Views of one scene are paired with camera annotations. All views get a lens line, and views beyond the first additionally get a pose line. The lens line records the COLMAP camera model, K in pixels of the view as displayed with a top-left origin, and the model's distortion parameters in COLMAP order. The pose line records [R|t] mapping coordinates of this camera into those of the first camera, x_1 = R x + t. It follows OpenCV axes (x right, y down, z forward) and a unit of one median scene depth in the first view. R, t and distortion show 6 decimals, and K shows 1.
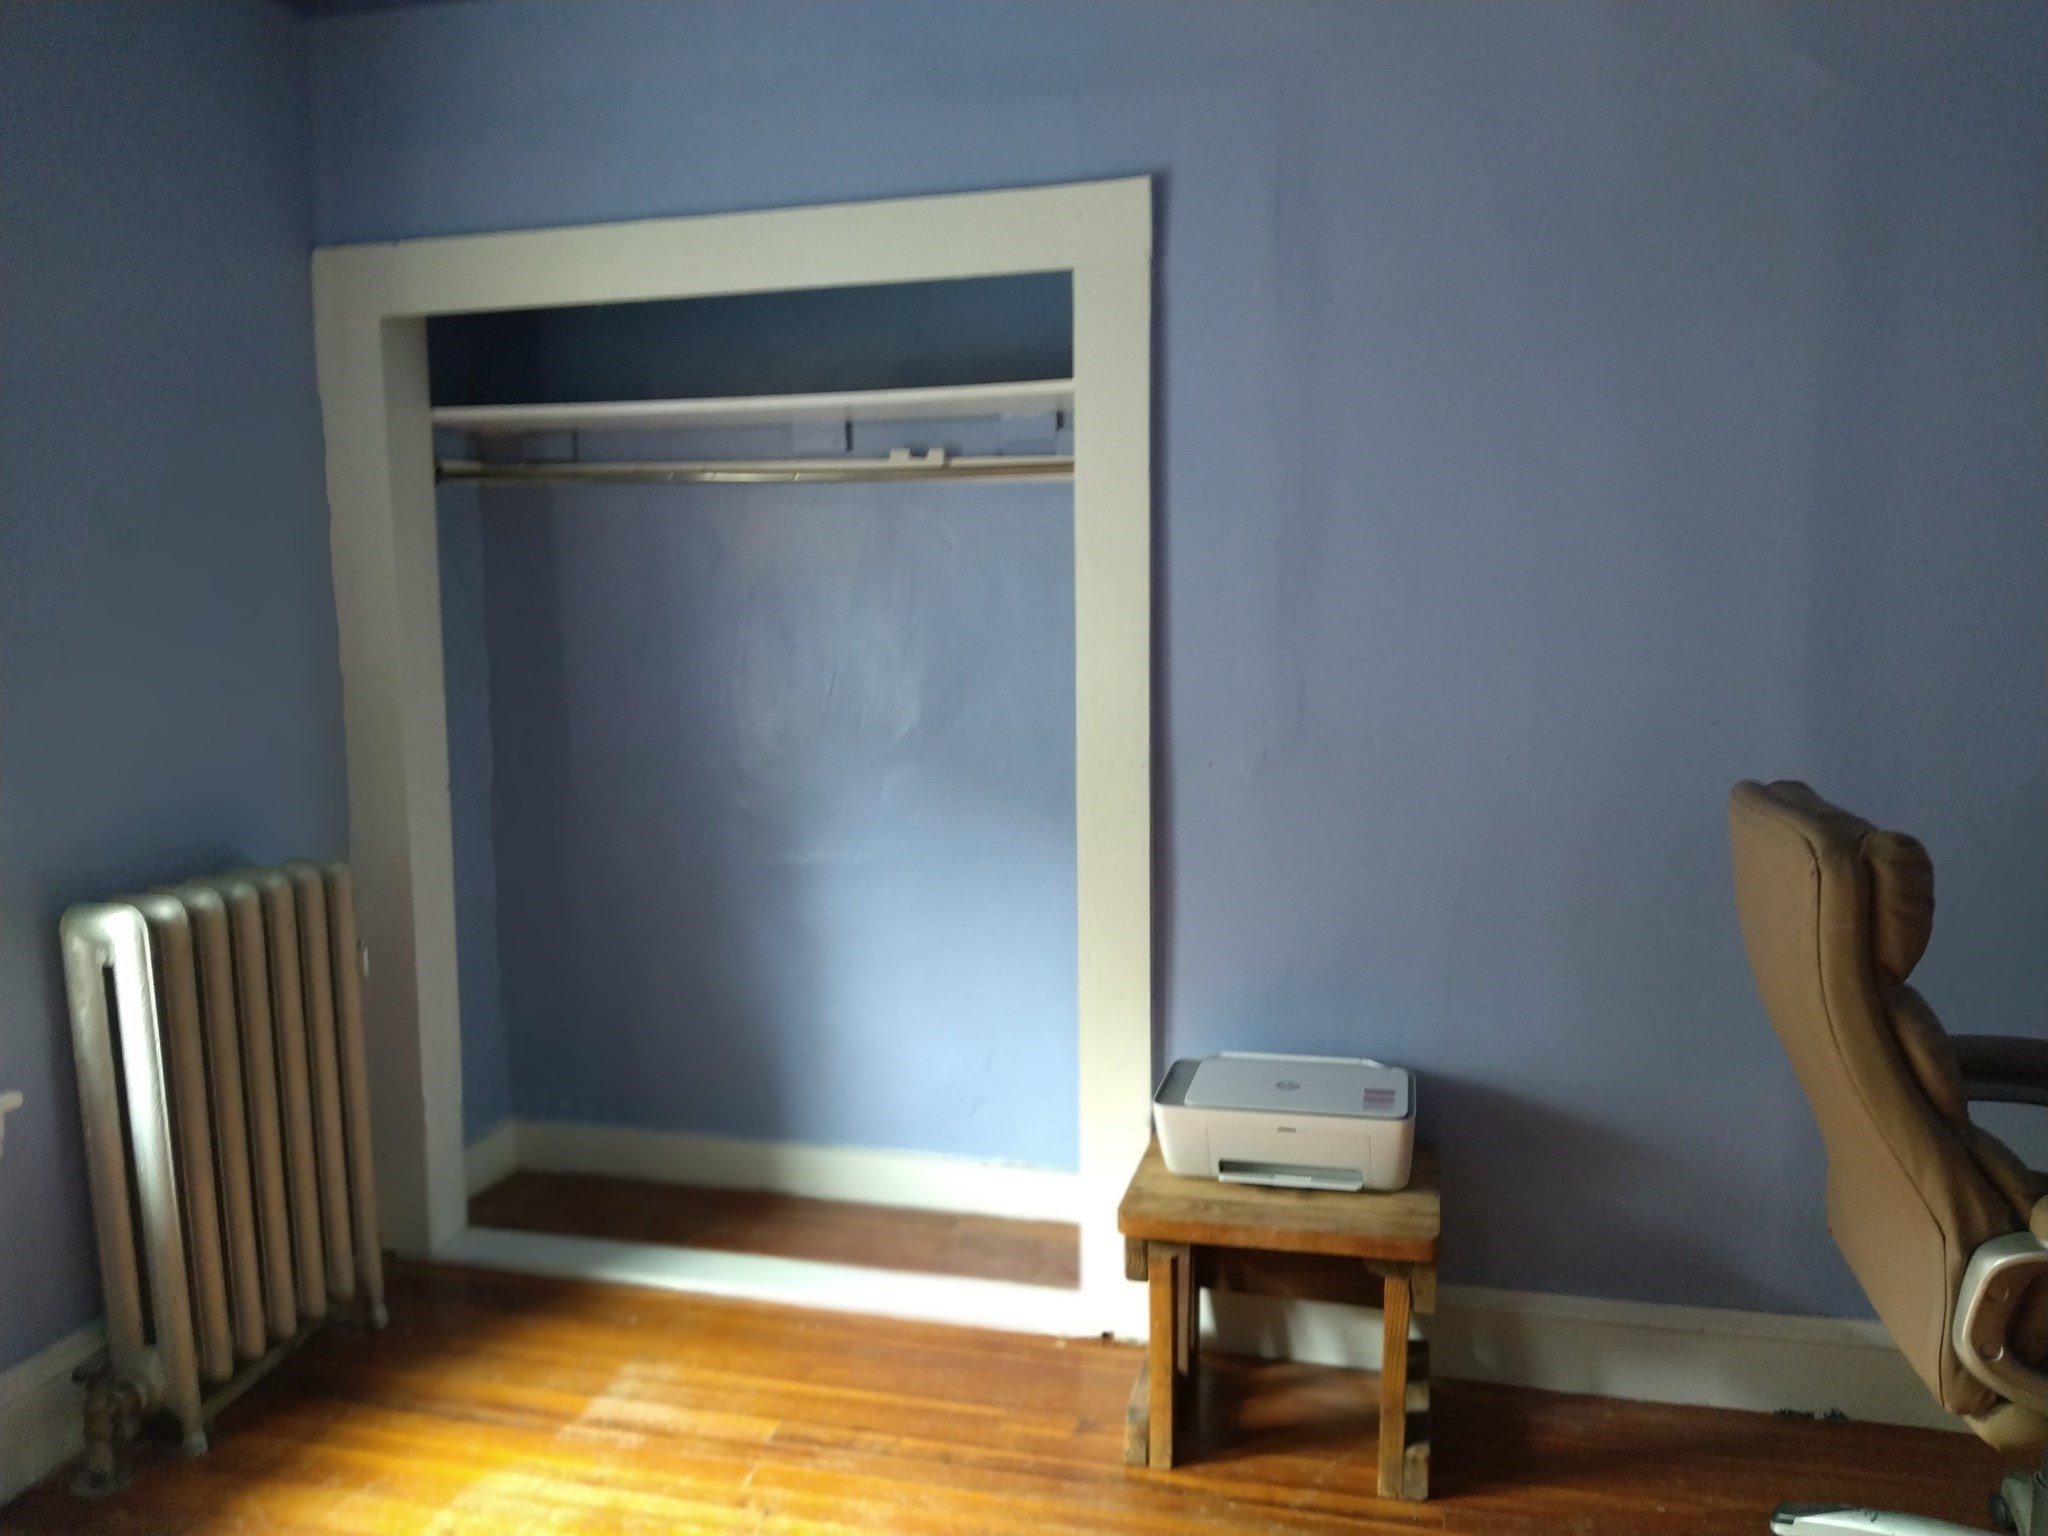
lens RADIAL K [[1580.5, 0, 1024.0], [0, 1580.5, 768.0], [0, 0, 1]] dist [-0.008754, -0.008442]
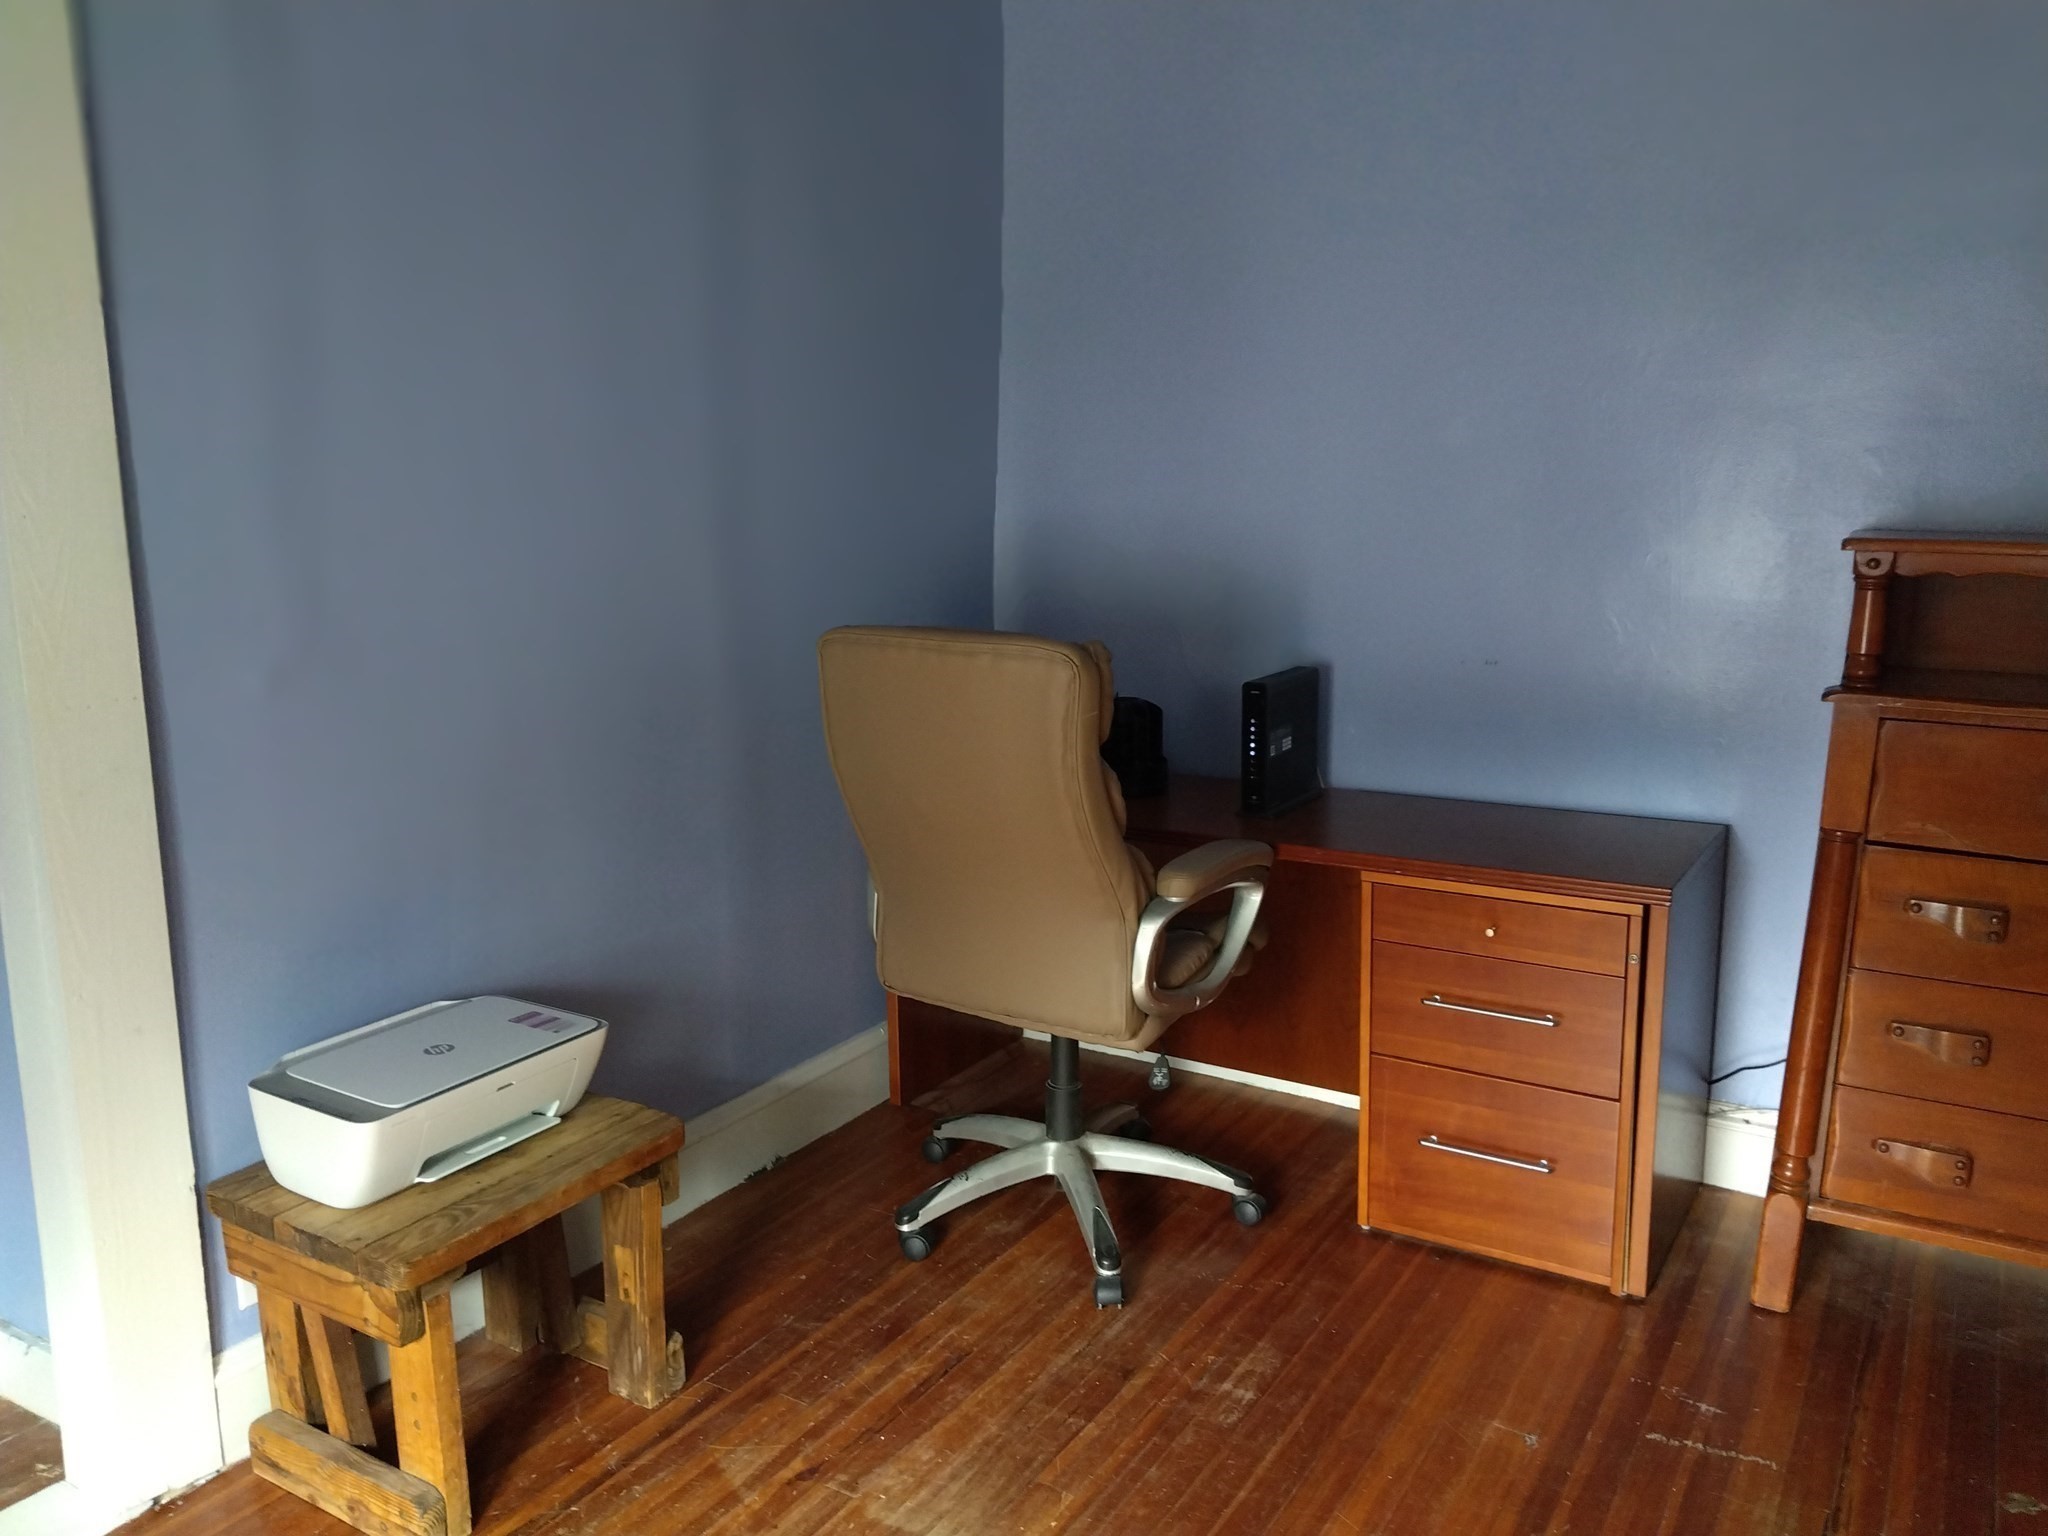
lens RADIAL K [[1580.5, 0, 1024.0], [0, 1580.5, 768.0], [0, 0, 1]] dist [-0.008754, -0.008442]
pose [[0.281715, -0.167550, 0.944756, -0.534860], [0.107411, 0.983953, 0.142473, -0.034469], [-0.953467, 0.061340, 0.295191, 0.459951]]
